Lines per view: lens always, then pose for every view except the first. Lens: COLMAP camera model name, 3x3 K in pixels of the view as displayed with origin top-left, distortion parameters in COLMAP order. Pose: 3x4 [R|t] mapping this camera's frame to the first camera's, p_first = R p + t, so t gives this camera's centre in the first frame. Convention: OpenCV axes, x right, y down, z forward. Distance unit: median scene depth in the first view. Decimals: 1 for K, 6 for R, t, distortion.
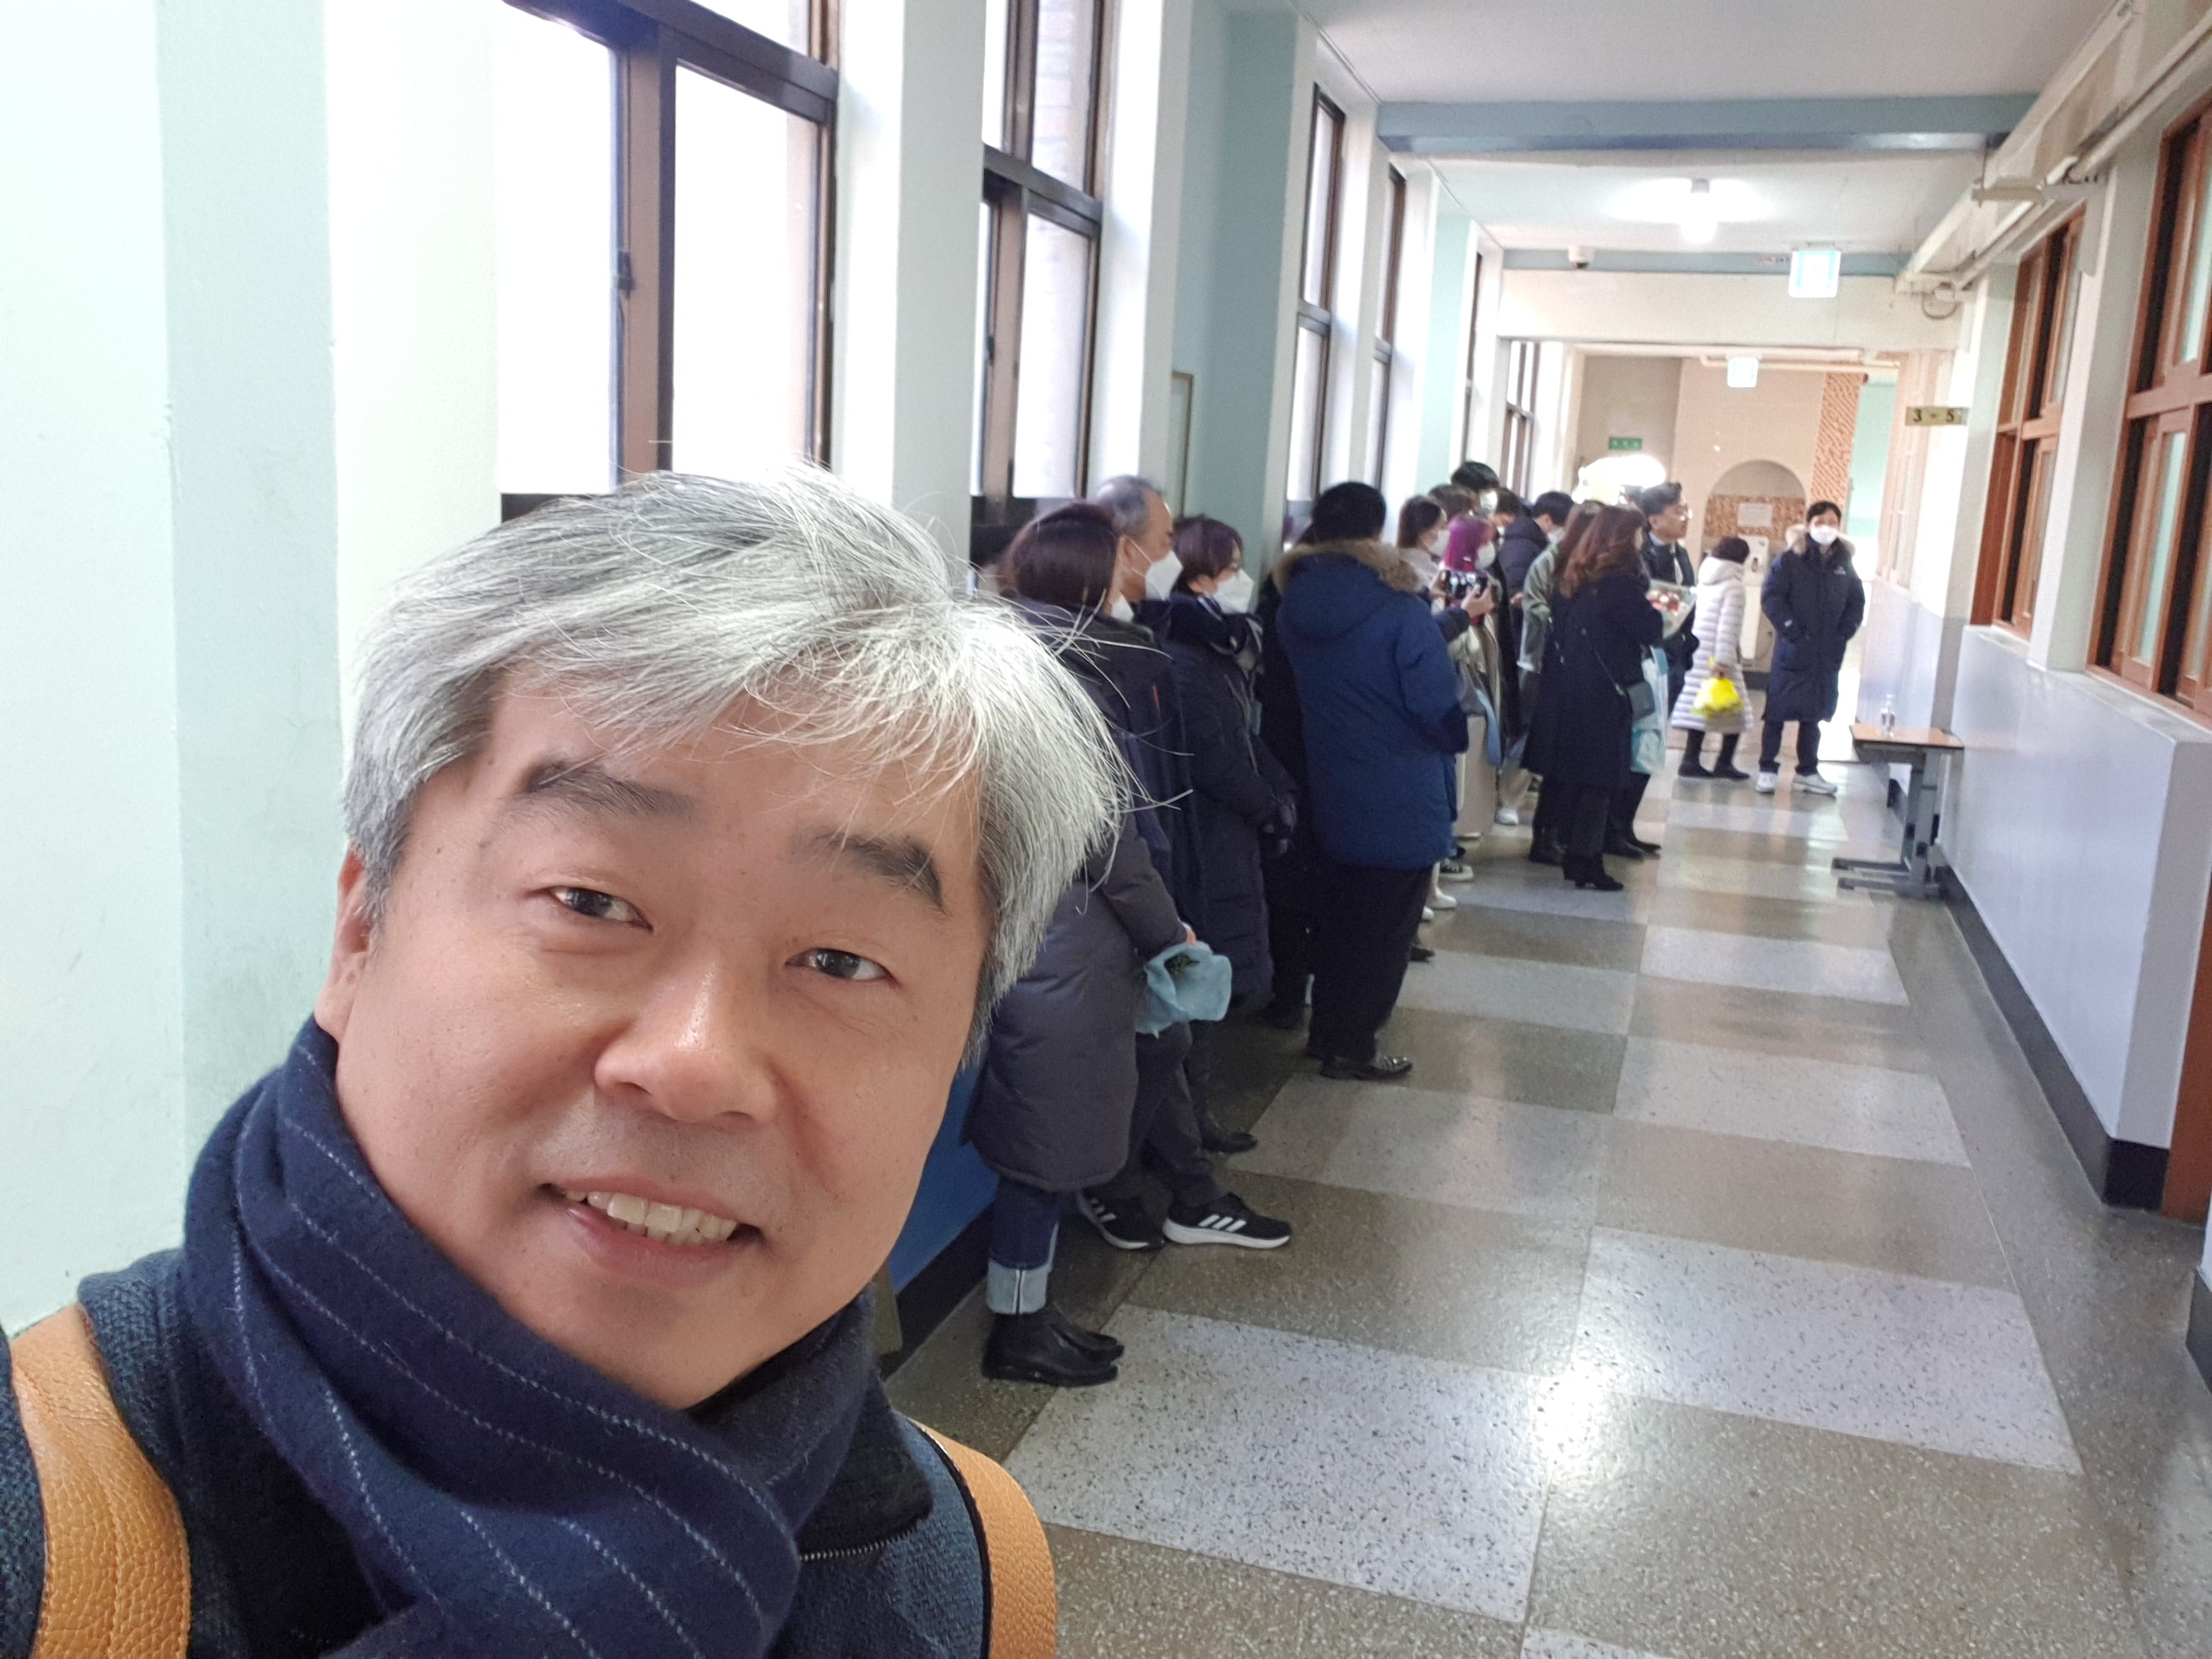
lens RADIAL K [[1975.7, 0, 1106.0], [0, 1975.7, 829.5], [0, 0, 1]] dist [-0.002457, -0.003787]
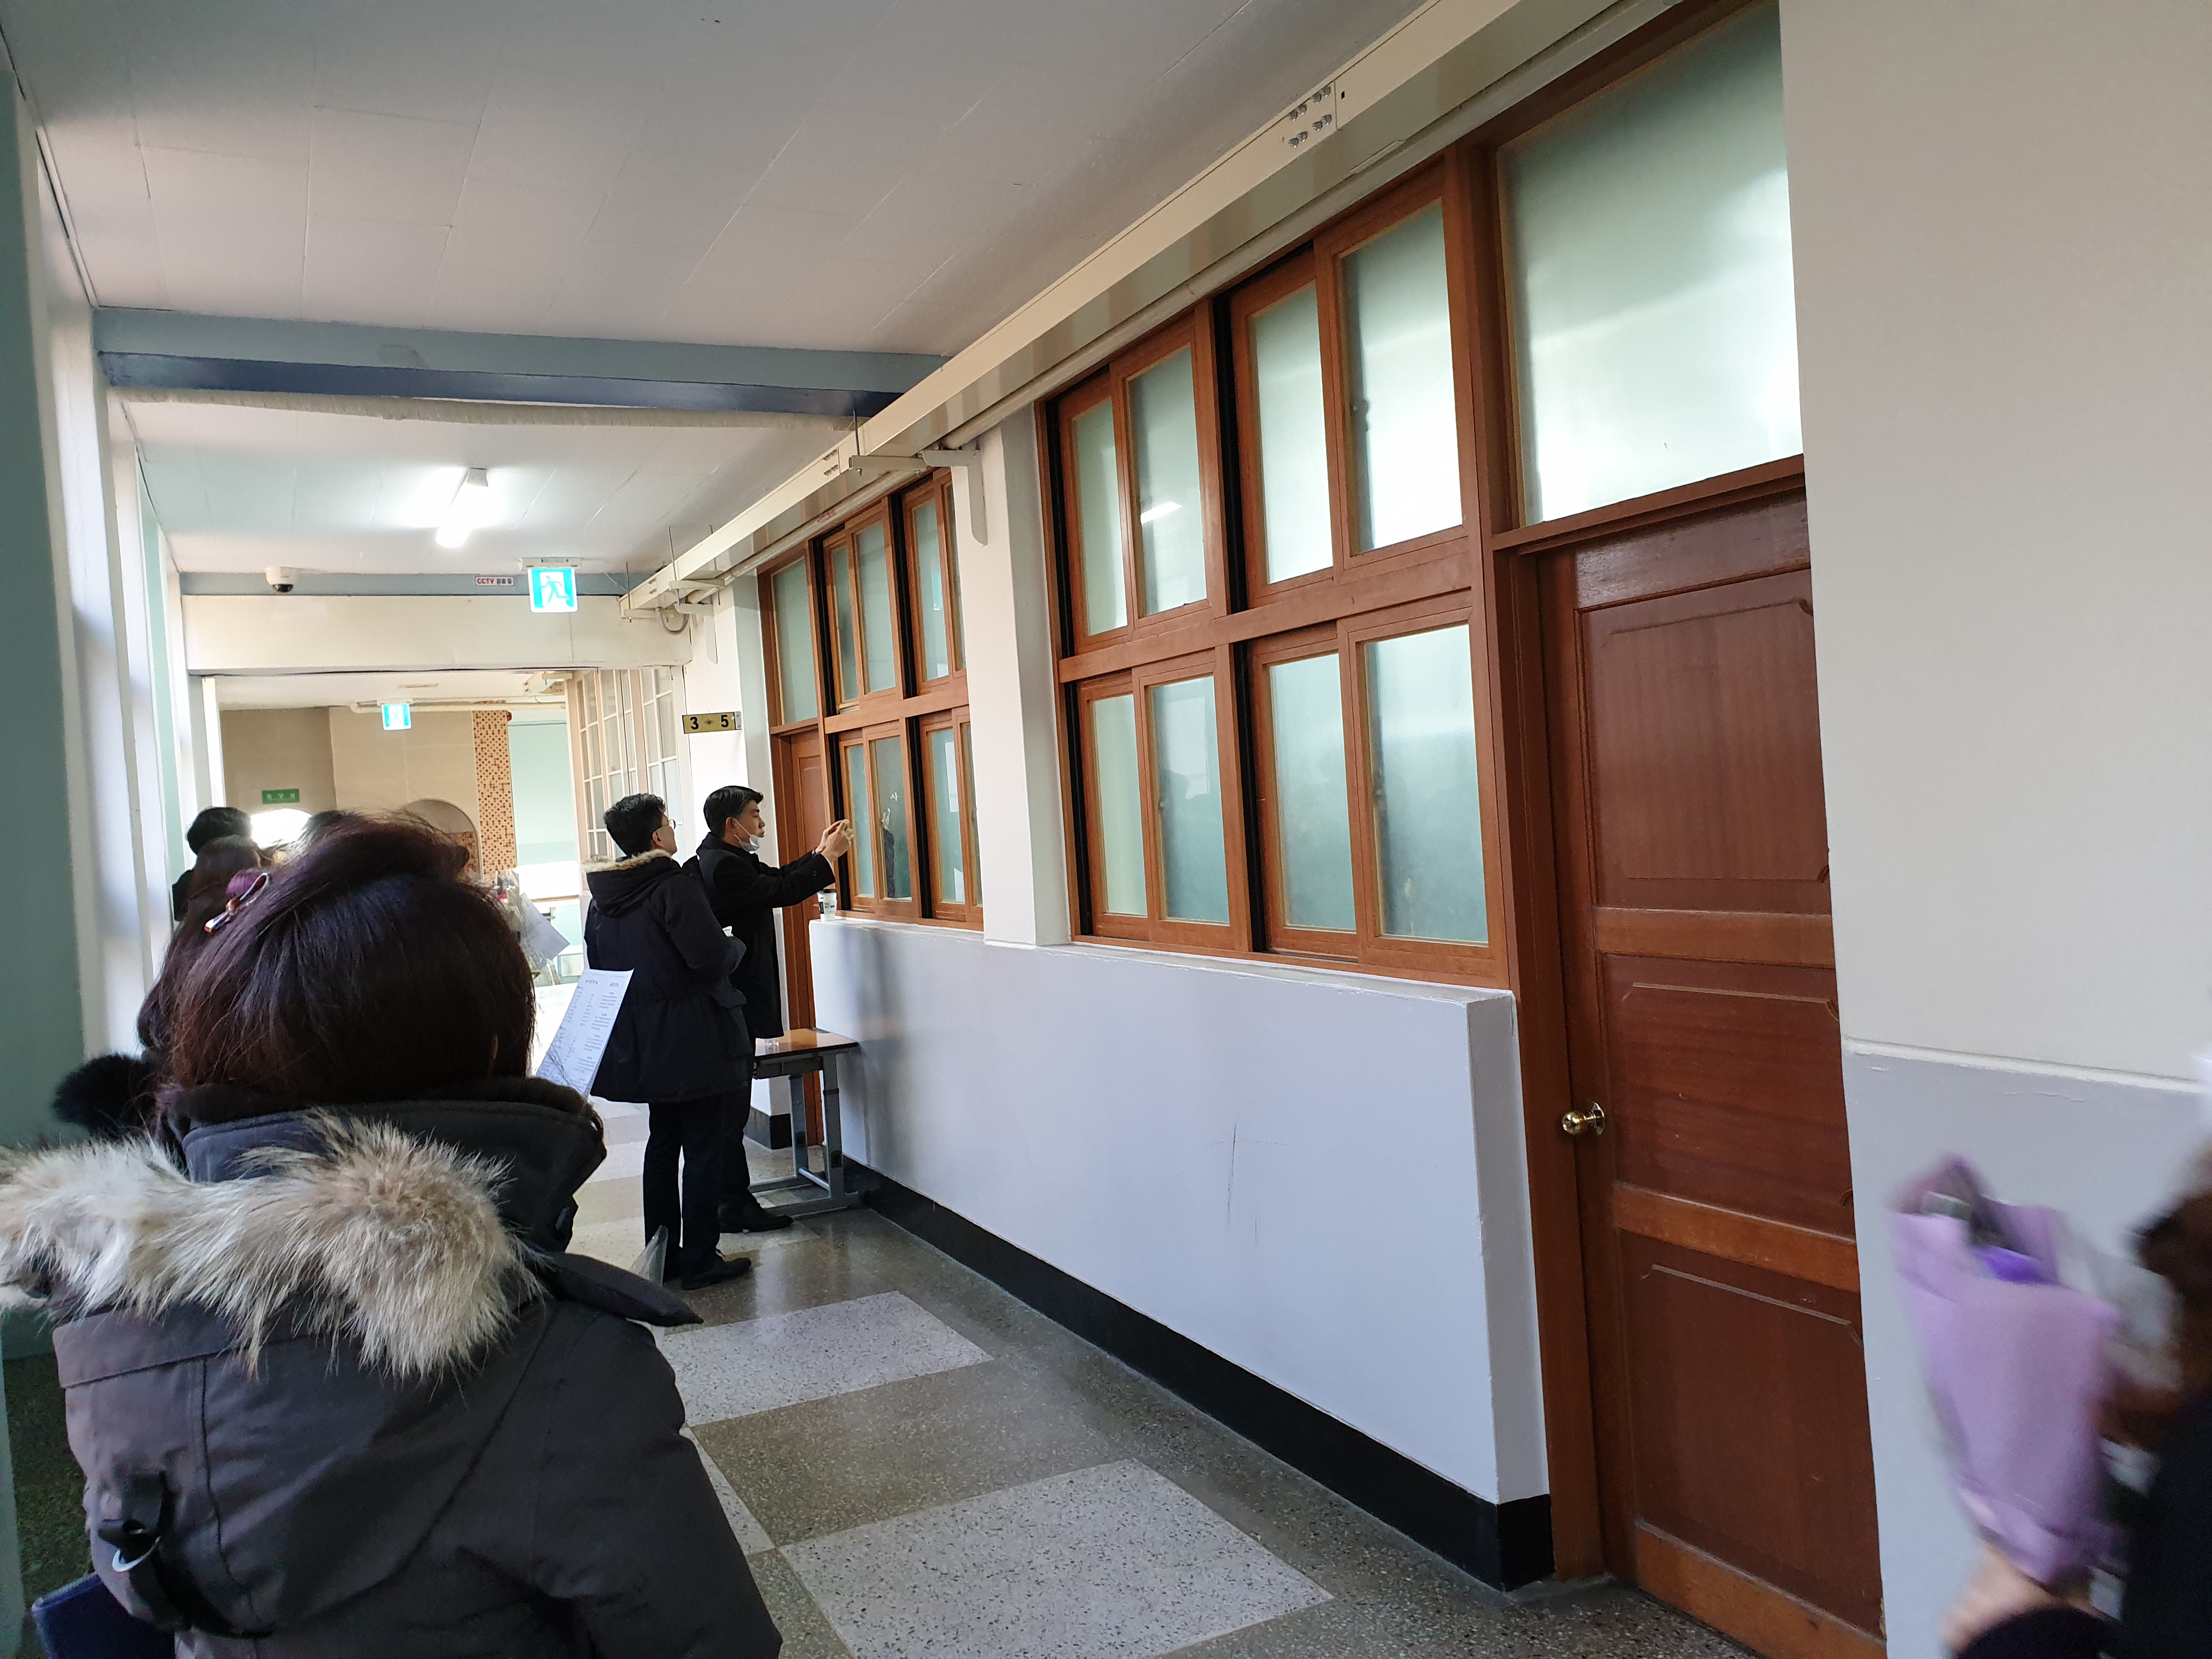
lens RADIAL K [[1699.4, 0, 1106.0], [0, 1699.4, 829.5], [0, 0, 1]] dist [0.070838, 0.003269]
pose [[0.735344, -0.108195, 0.669002, -0.019122], [0.219260, 0.972061, -0.083796, -0.036326], [-0.641245, 0.208304, 0.738522, 0.222648]]
